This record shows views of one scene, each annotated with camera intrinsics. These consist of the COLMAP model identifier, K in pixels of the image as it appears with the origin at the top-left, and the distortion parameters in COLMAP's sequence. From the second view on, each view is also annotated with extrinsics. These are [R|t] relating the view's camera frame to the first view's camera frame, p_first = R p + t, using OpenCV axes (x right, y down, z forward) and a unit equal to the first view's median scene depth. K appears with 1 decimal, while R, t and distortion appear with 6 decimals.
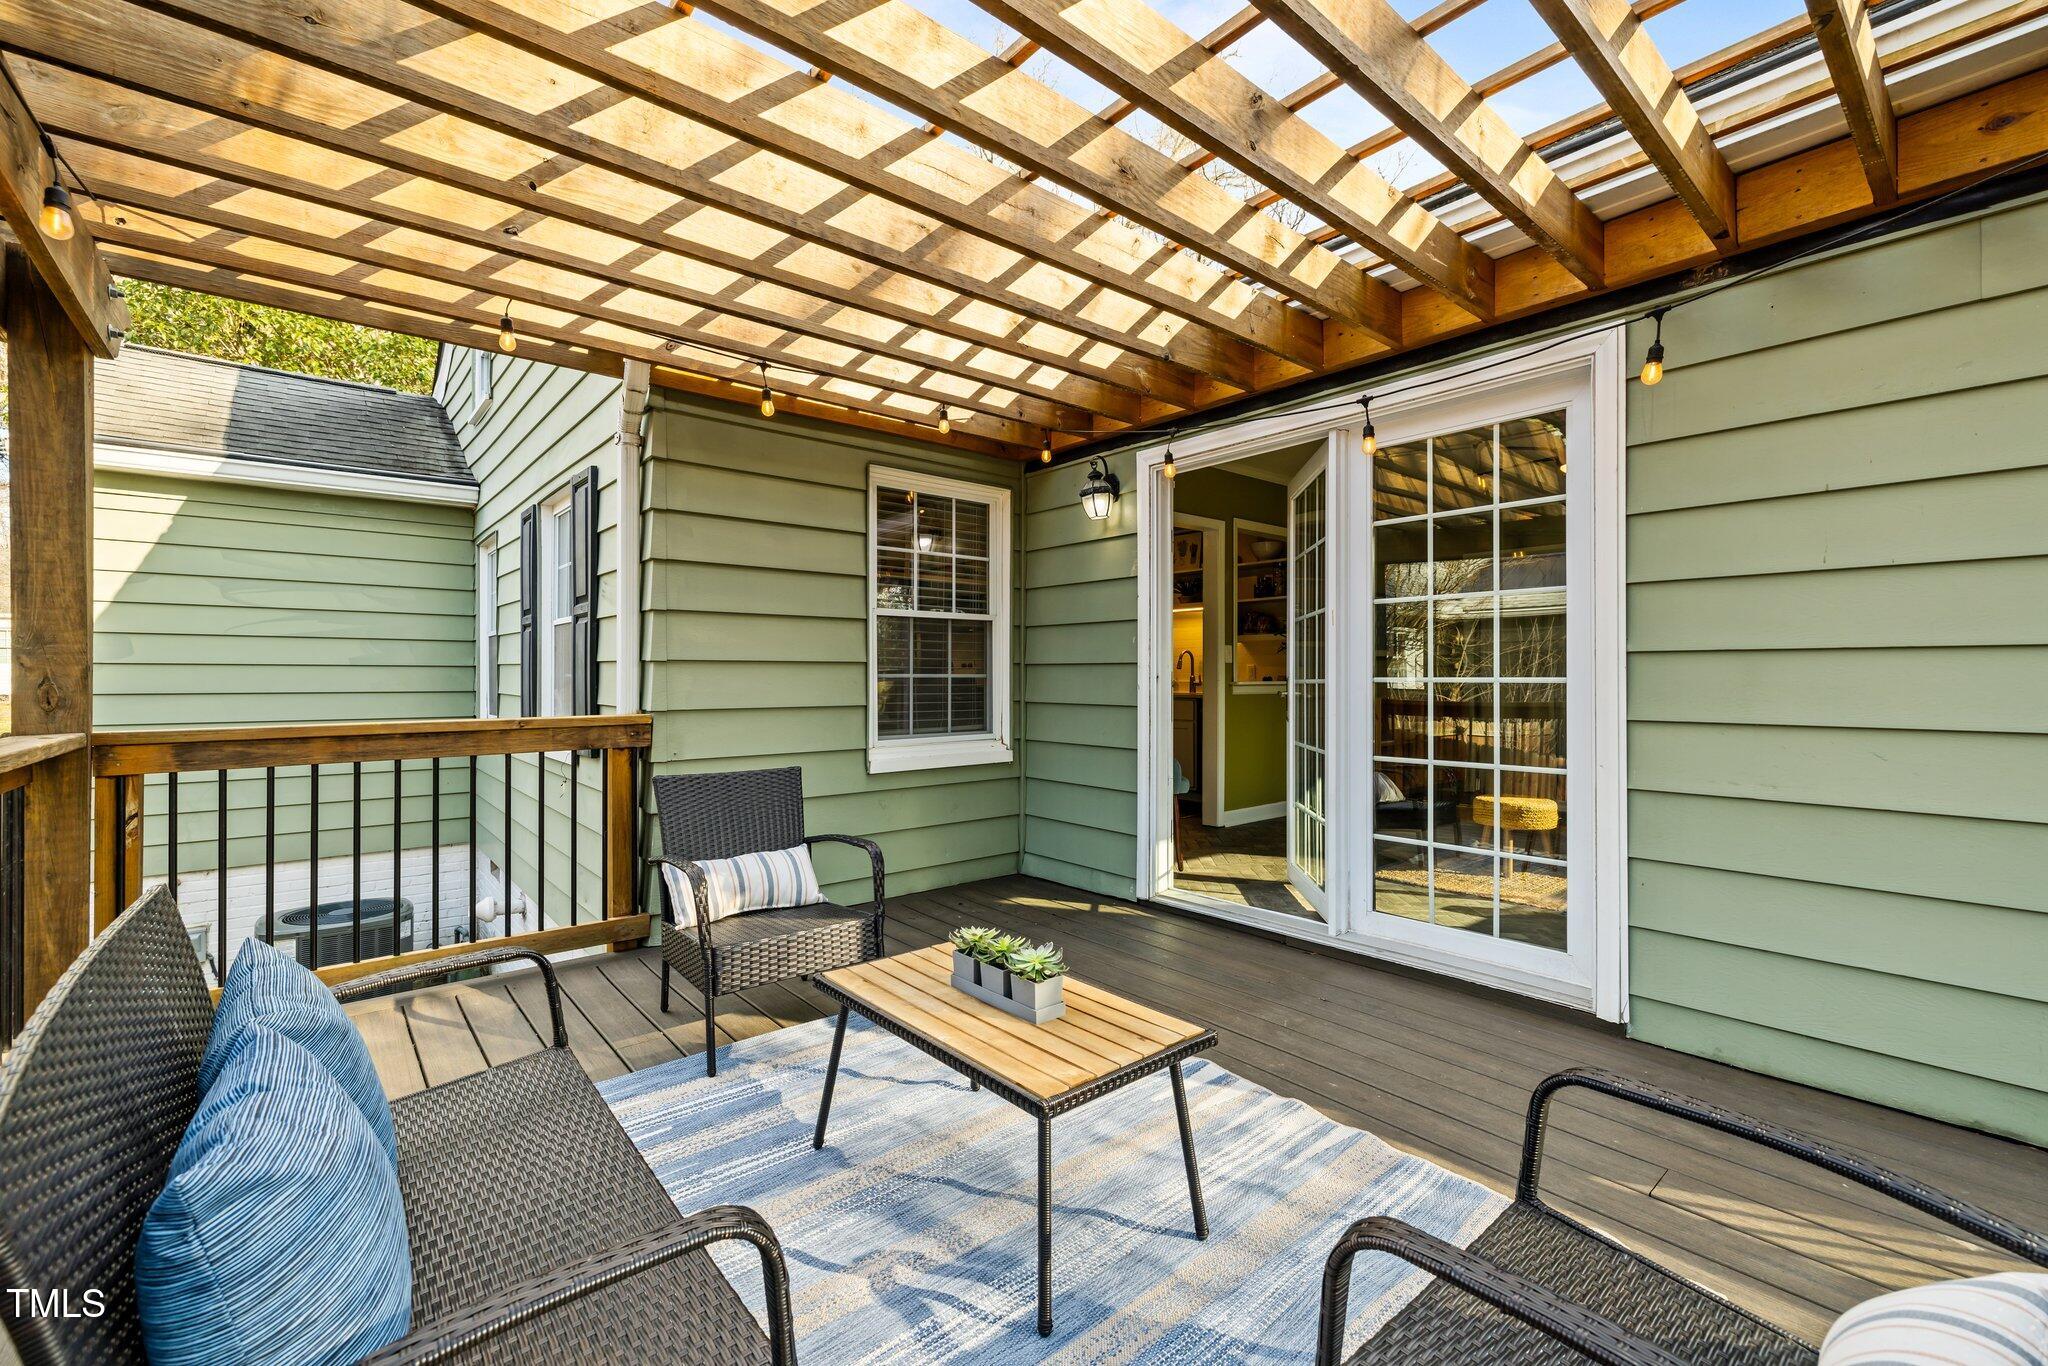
lens RADIAL K [[867.7, 0, 1017.6], [0, 867.7, 677.0], [0, 0, 1]] dist [-0.000190, 0.000092]
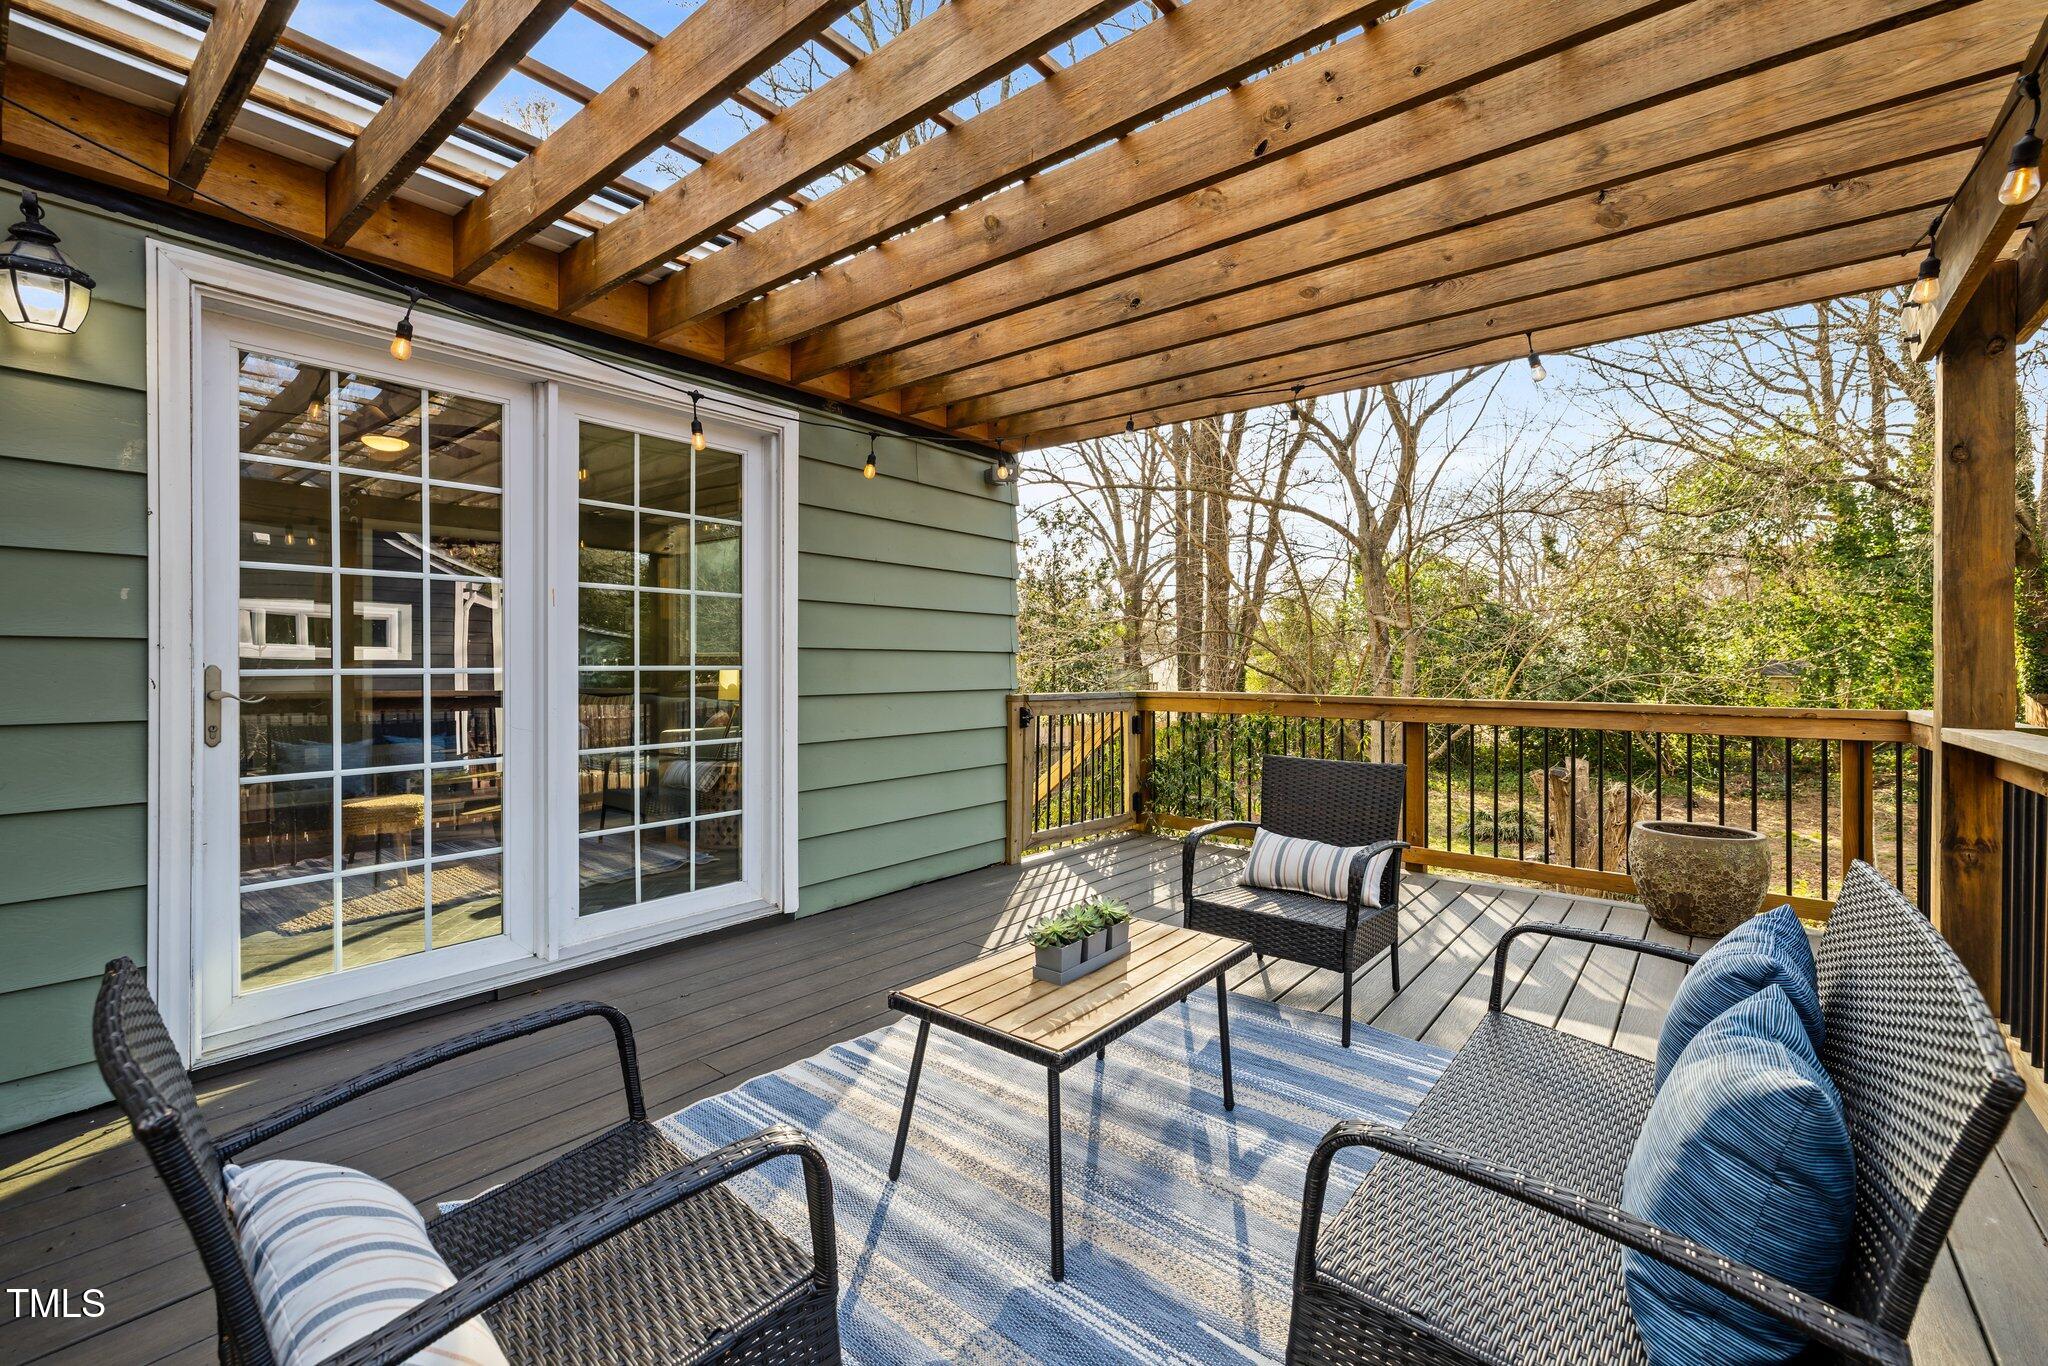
lens RADIAL K [[867.7, 0, 1017.6], [0, 867.7, 677.0], [0, 0, 1]] dist [-0.000190, 0.000092]
pose [[-0.185265, -0.016008, 0.982558, -0.680299], [-0.004703, 0.999870, 0.015403, -0.004890], [-0.982677, -0.001768, -0.185317, 0.818878]]
